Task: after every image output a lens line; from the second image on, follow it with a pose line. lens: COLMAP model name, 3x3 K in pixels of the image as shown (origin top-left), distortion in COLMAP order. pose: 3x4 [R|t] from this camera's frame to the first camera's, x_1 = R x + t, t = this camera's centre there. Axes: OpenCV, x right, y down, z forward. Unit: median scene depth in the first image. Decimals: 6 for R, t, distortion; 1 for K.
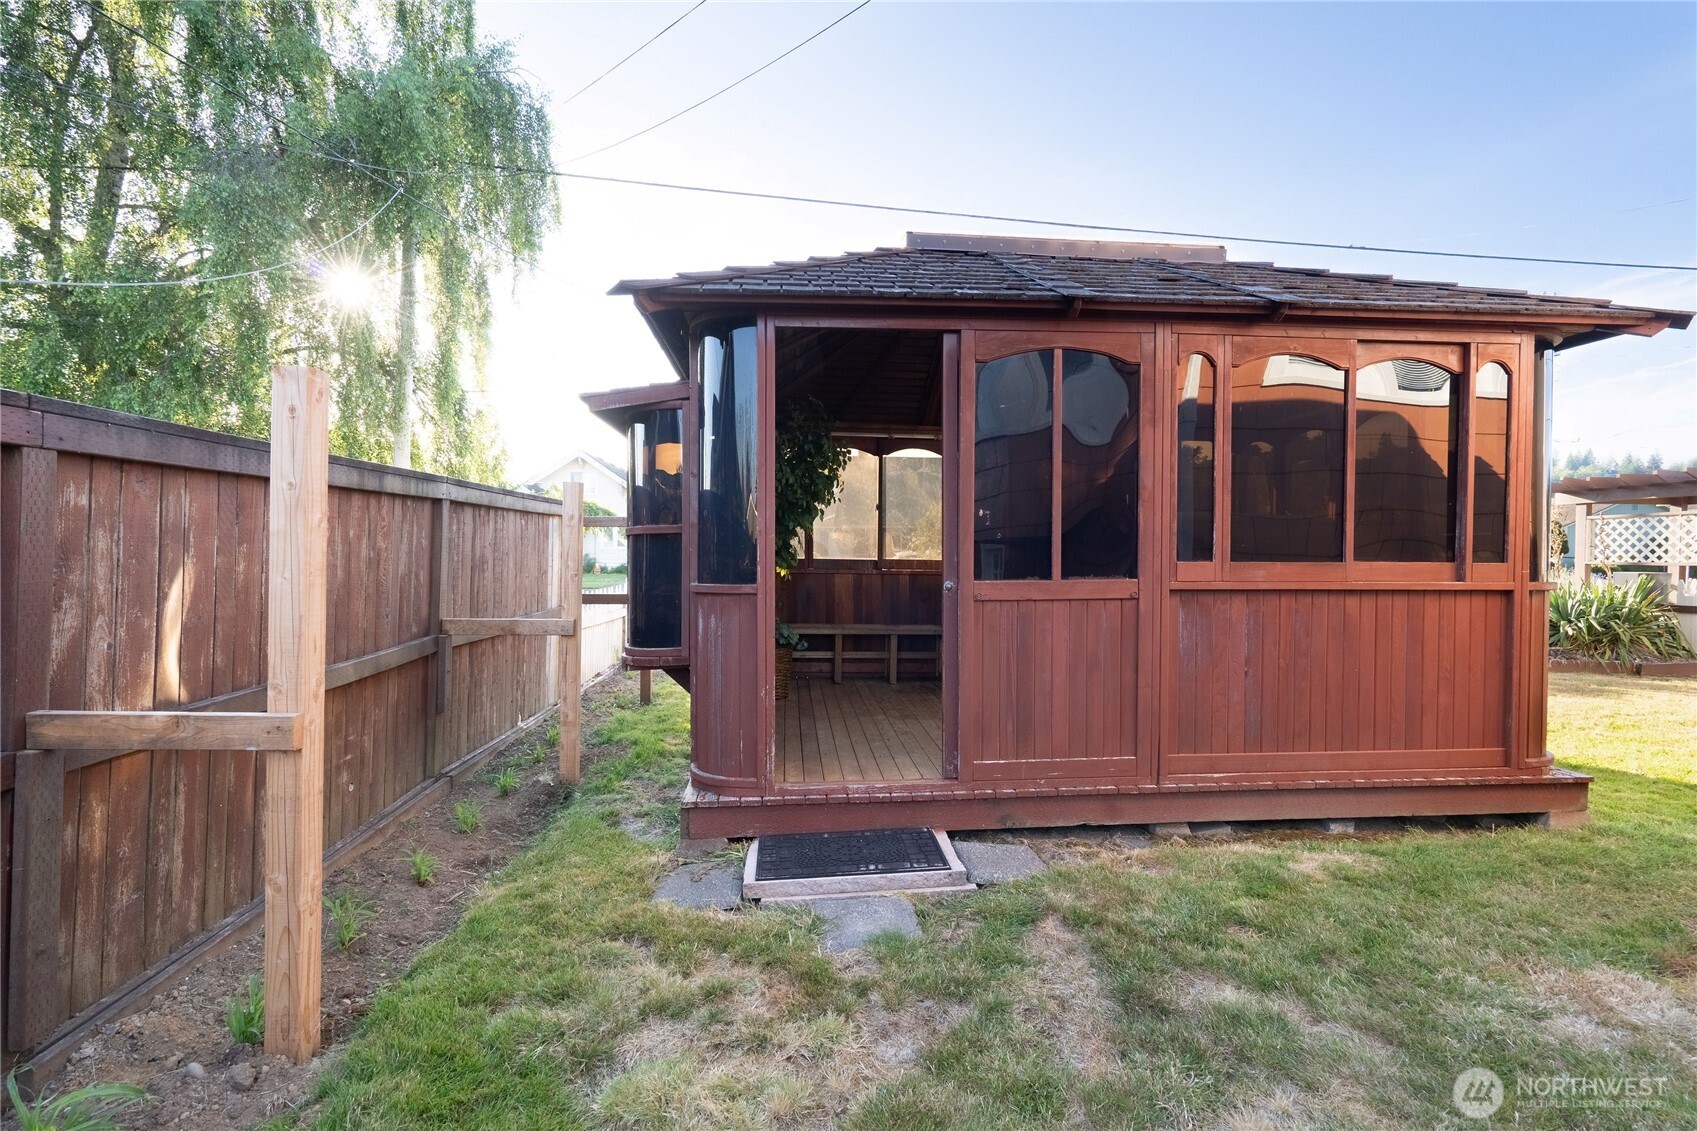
lens RADIAL K [[785.1, 0, 849.6], [0, 785.1, 554.3], [0, 0, 1]] dist [-0.000292, 0.000547]
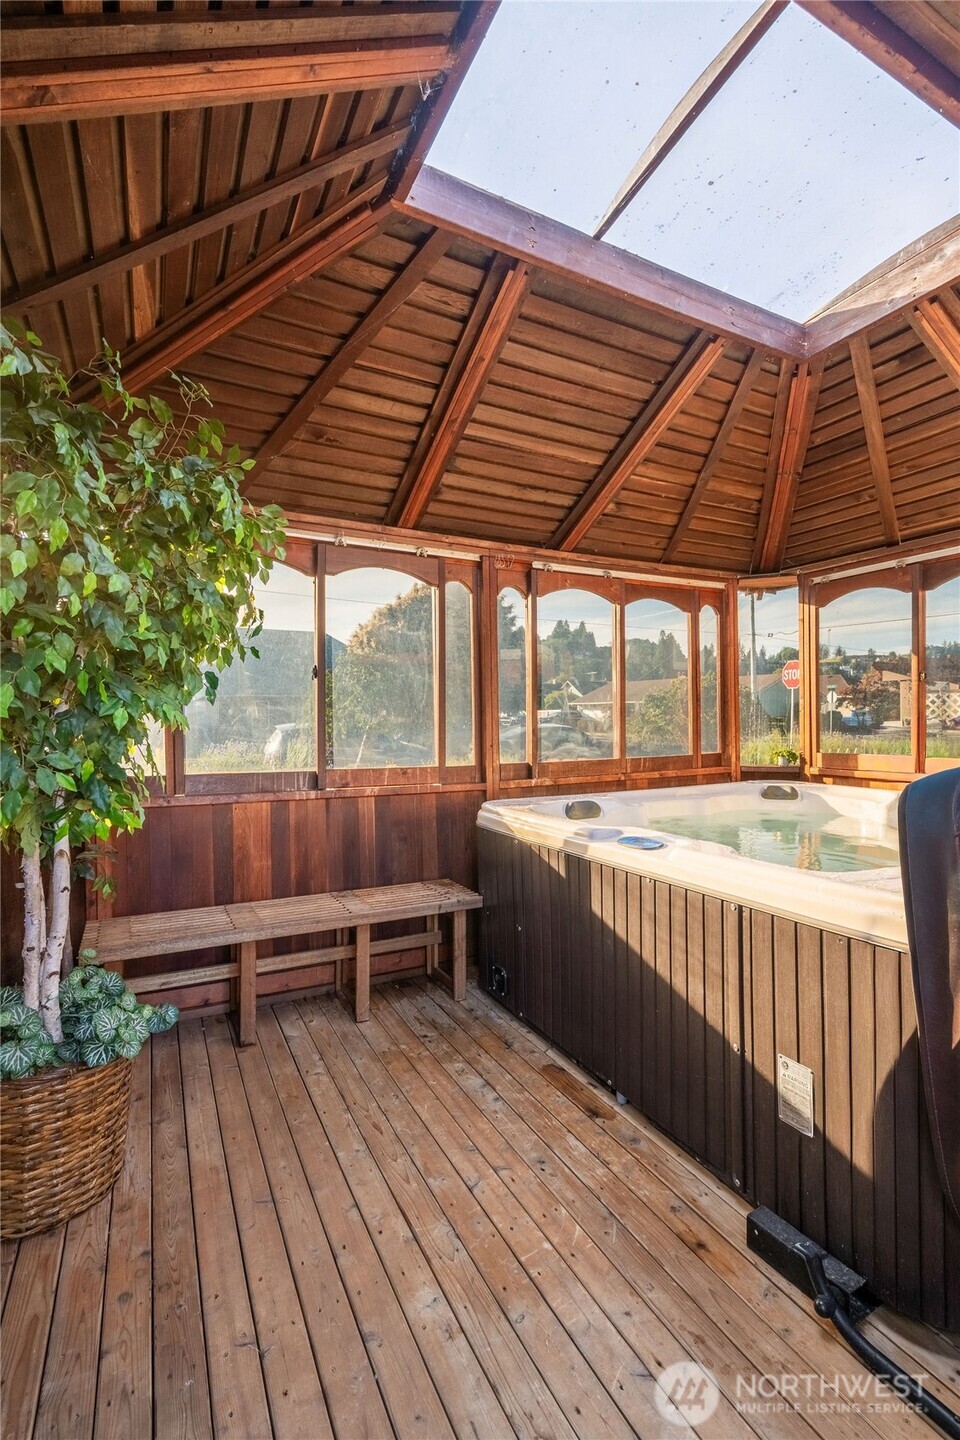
lens RADIAL K [[666.2, 0, 487.4], [0, 666.2, 721.2], [0, 0, 1]] dist [-0.000292, 0.000547]
pose [[0.923474, -0.015862, 0.383332, -0.031547], [0.016462, 0.999863, 0.001714, -0.026700], [-0.383307, 0.004728, 0.923609, 0.553130]]
